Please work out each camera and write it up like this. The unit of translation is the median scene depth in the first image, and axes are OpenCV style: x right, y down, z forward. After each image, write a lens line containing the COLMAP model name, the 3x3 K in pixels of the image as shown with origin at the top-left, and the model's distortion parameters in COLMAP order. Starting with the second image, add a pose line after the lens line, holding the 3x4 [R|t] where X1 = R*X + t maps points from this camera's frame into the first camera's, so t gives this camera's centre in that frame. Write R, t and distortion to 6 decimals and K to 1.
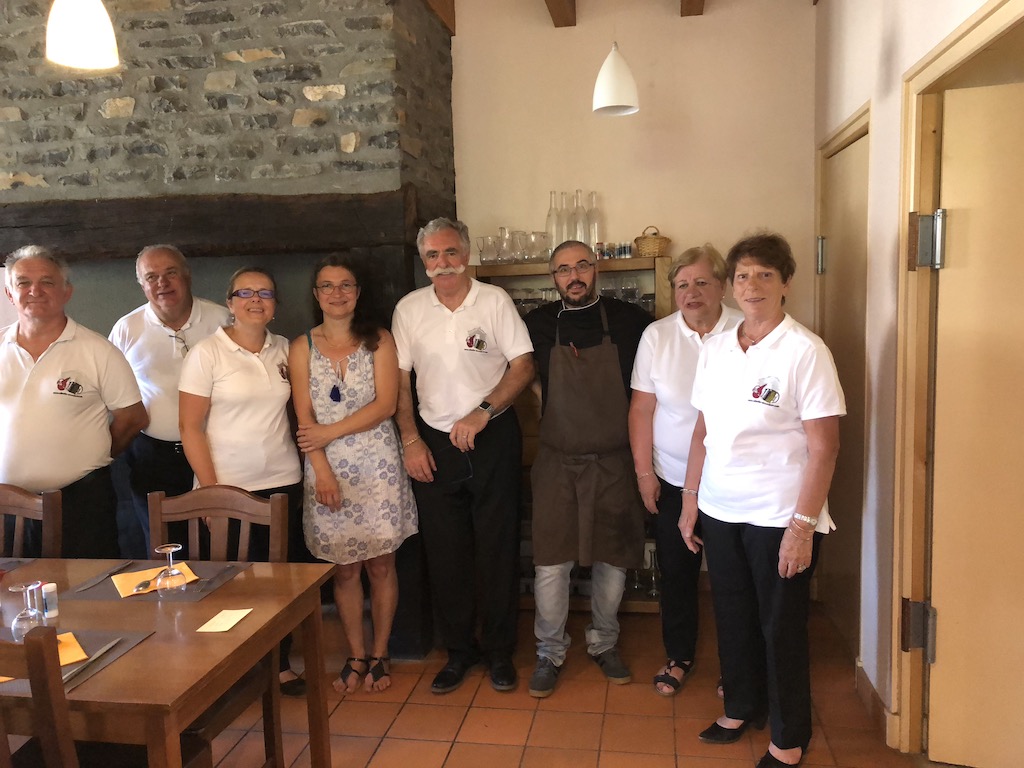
lens RADIAL K [[831.7, 0, 518.6], [0, 831.7, 383.7], [0, 0, 1]] dist [0.002298, -0.001304]
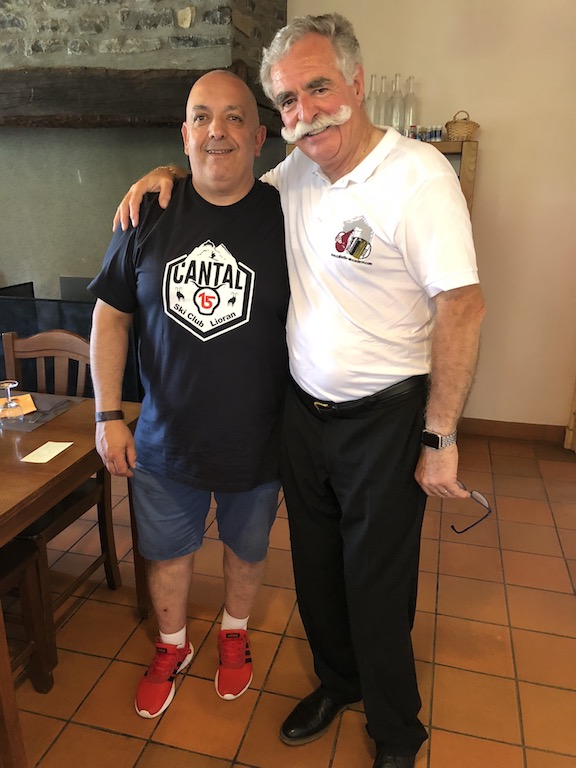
lens RADIAL K [[622.5, 0, 285.3], [0, 622.5, 383.6], [0, 0, 1]] dist [0.004184, -0.007175]
pose [[0.994673, 0.064024, -0.080791, 0.020410], [-0.046138, 0.977360, 0.206493, 0.001230], [0.092182, -0.201666, 0.975107, 0.129722]]
